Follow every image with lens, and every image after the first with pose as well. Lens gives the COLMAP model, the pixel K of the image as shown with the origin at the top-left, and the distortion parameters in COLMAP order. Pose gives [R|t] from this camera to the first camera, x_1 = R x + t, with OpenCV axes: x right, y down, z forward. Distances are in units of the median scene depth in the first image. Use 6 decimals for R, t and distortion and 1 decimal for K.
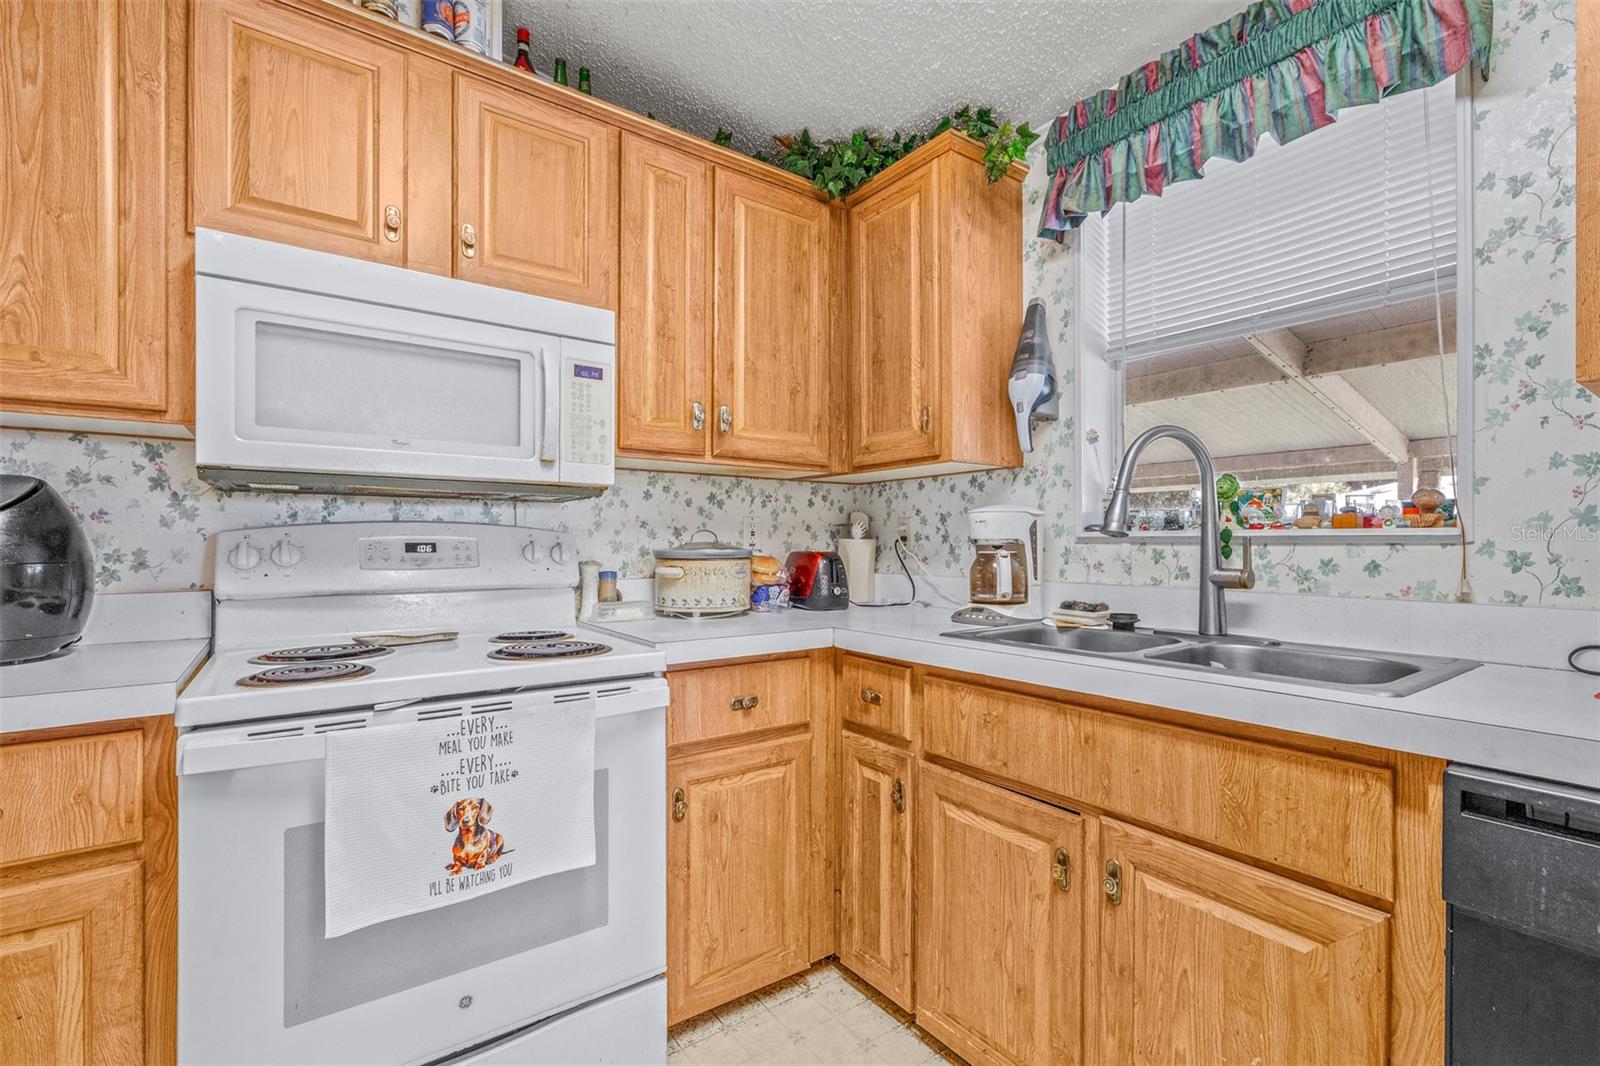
lens RADIAL K [[699.9, 0, 798.0], [0, 699.9, 541.7], [0, 0, 1]] dist [0.002888, 0.000085]
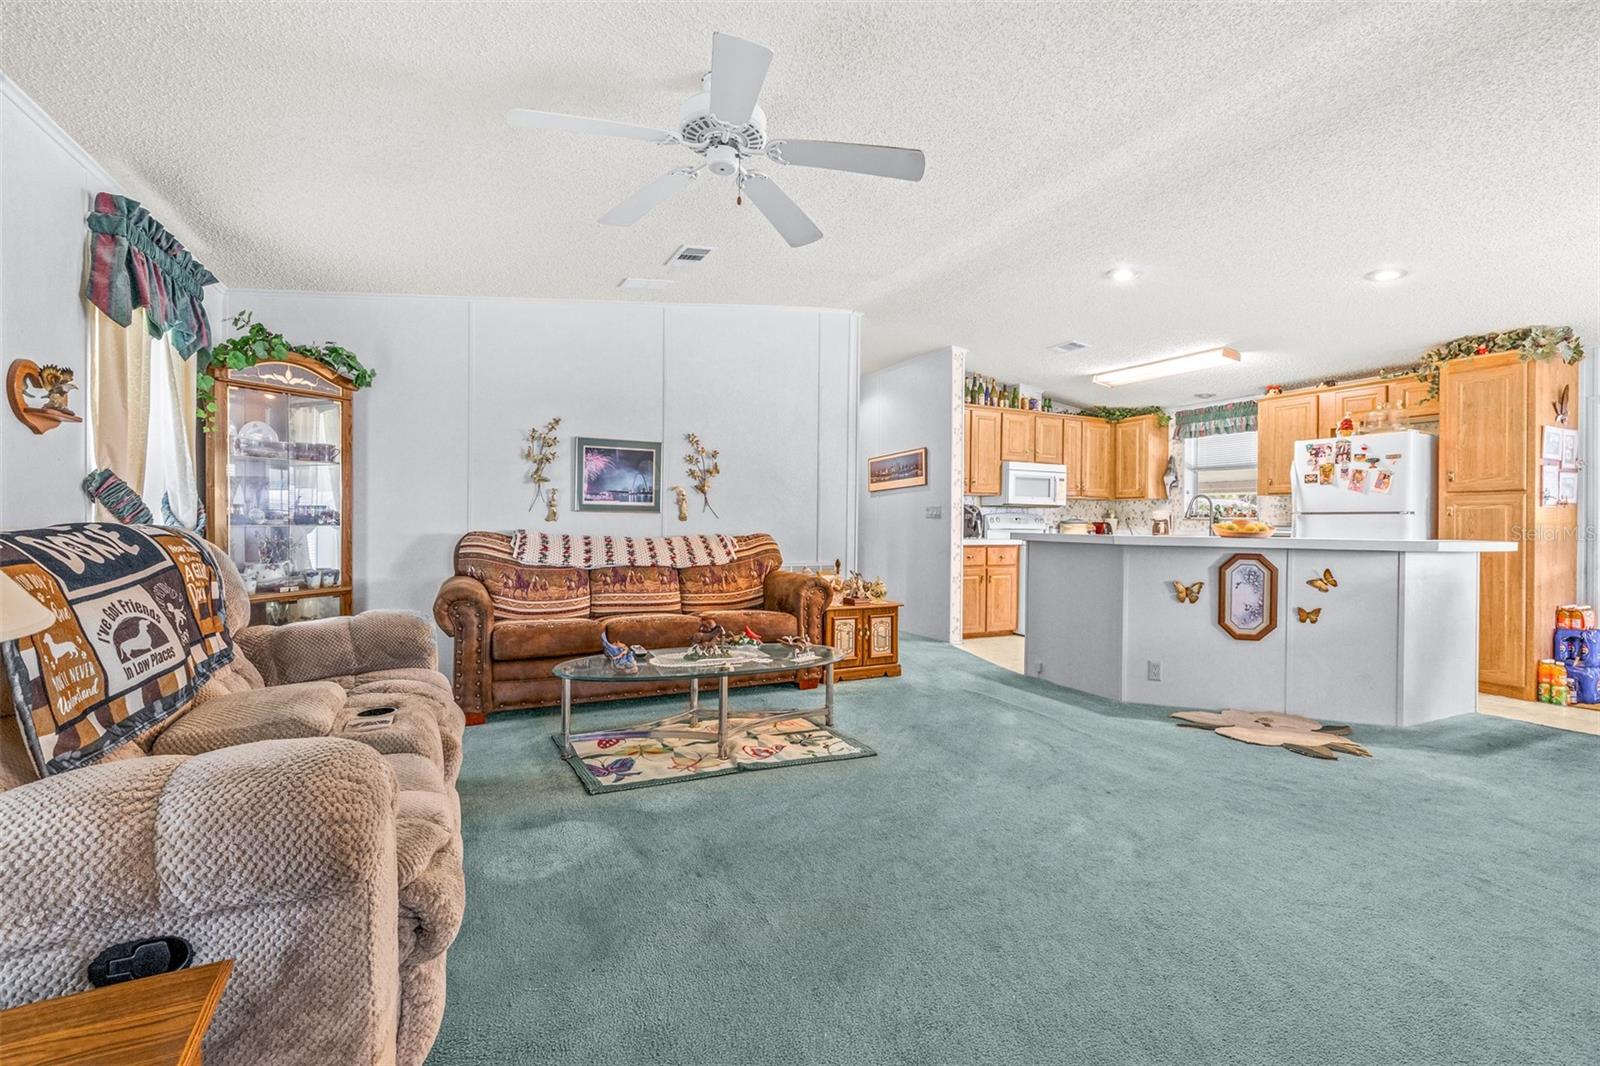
lens RADIAL K [[705.6, 0, 803.6], [0, 705.6, 521.8], [0, 0, 1]] dist [0.003518, 0.000044]
pose [[0.984532, 0.013148, -0.174712, -1.051569], [-0.013051, 0.999913, 0.001700, 0.034198], [0.174719, 0.000607, 0.984618, -3.441951]]
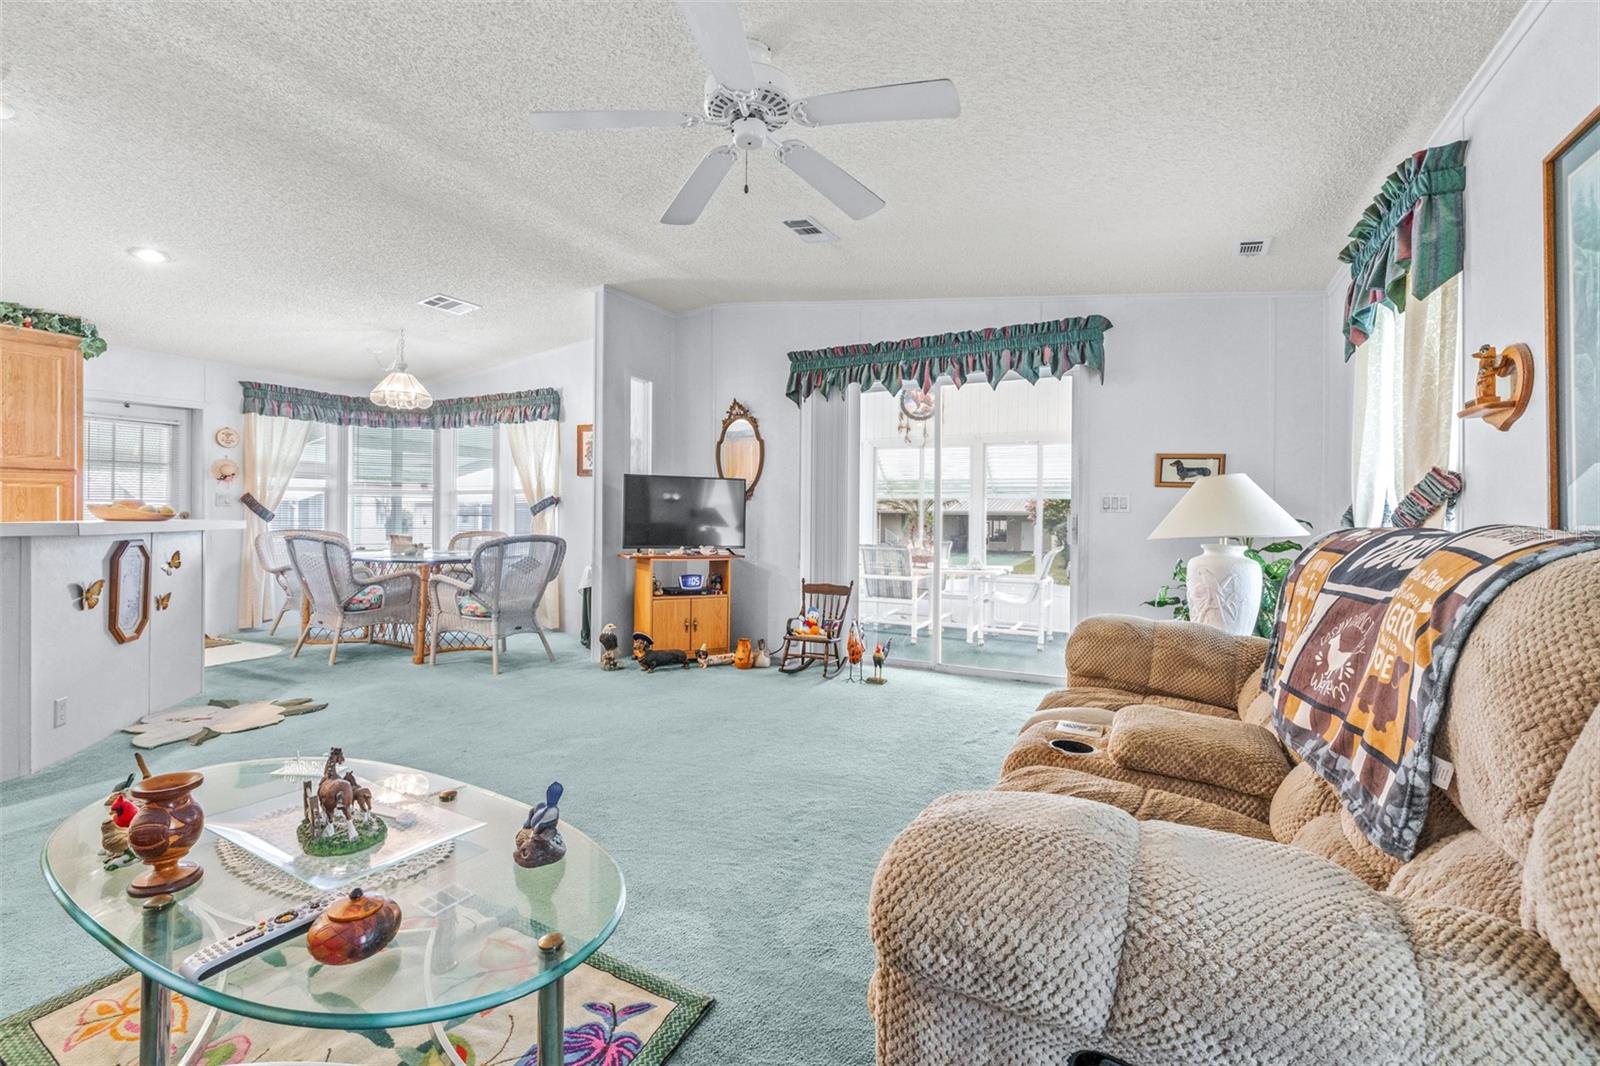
lens RADIAL K [[707.4, 0, 803.2], [0, 707.4, 512.1], [0, 0, 1]] dist [-0.000376, -0.000342]
pose [[-0.458523, -0.000550, 0.888682, -2.610270], [-0.005063, 0.999985, -0.001993, 0.039382], [-0.888668, -0.005414, -0.458519, -1.682438]]
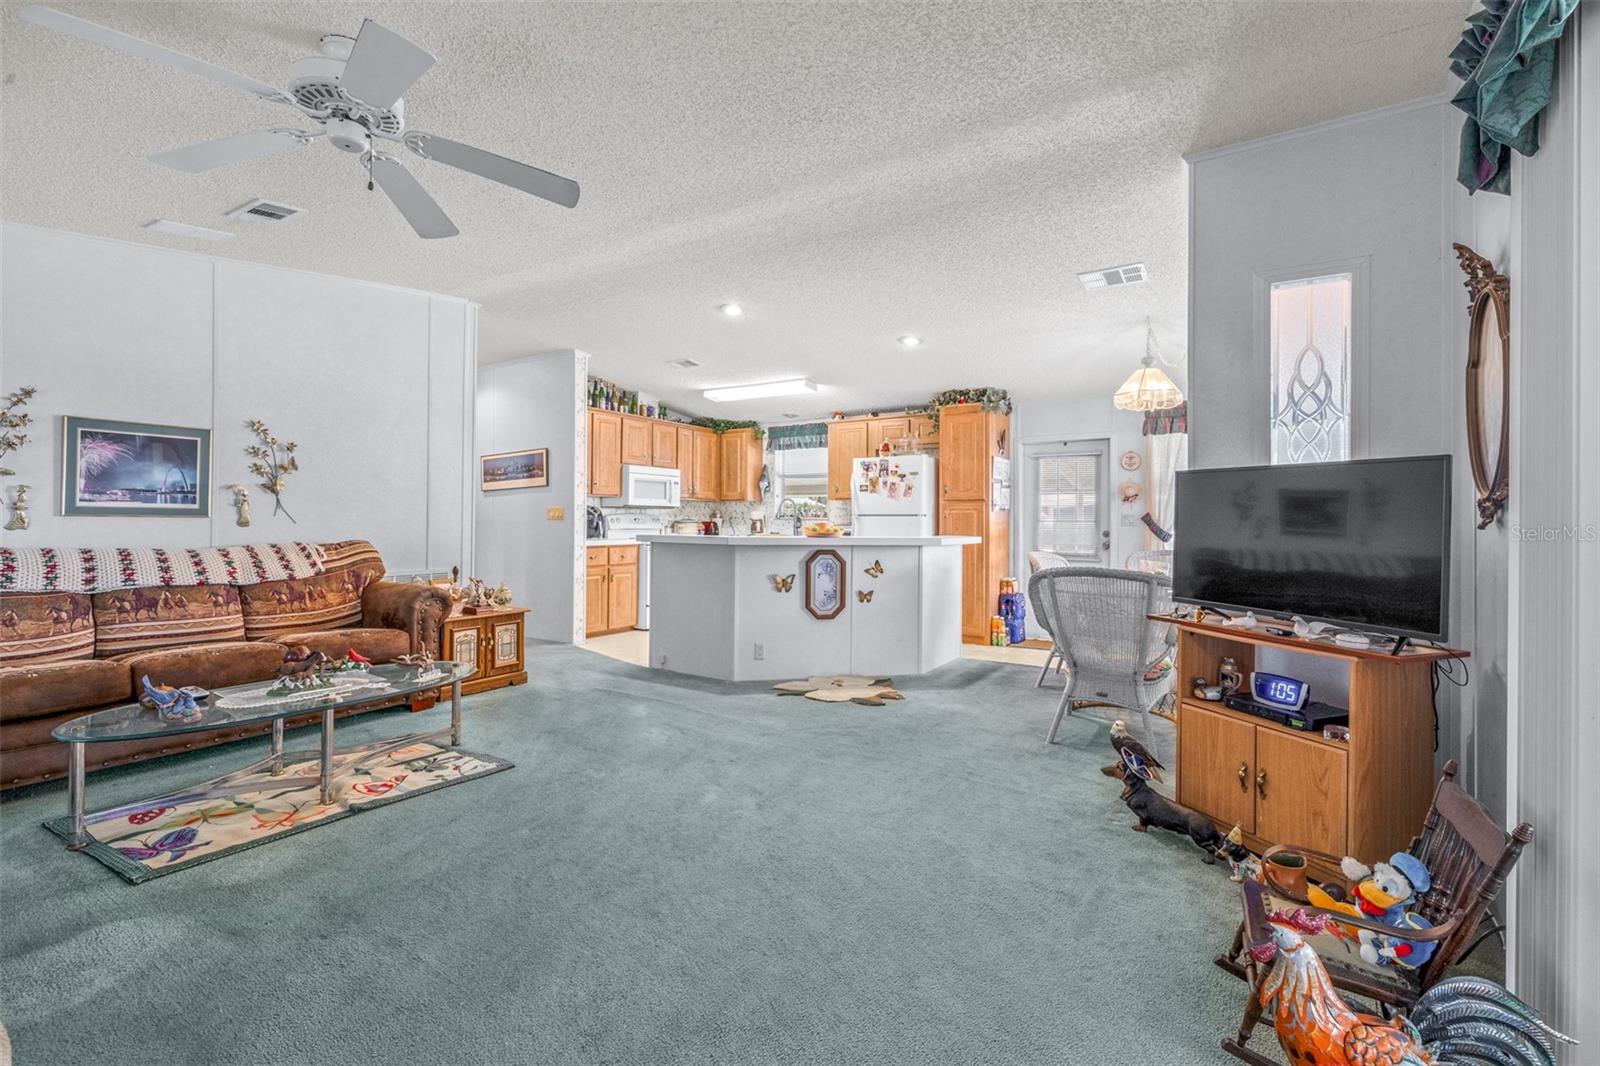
lens RADIAL K [[699.7, 0, 798.5], [0, 699.7, 514.0], [0, 0, 1]] dist [0.003282, -0.000421]
pose [[0.934480, 0.011239, 0.355839, -1.143165], [-0.008665, 0.999923, -0.008828, 0.003969], [-0.355911, 0.005166, 0.934506, -3.538893]]
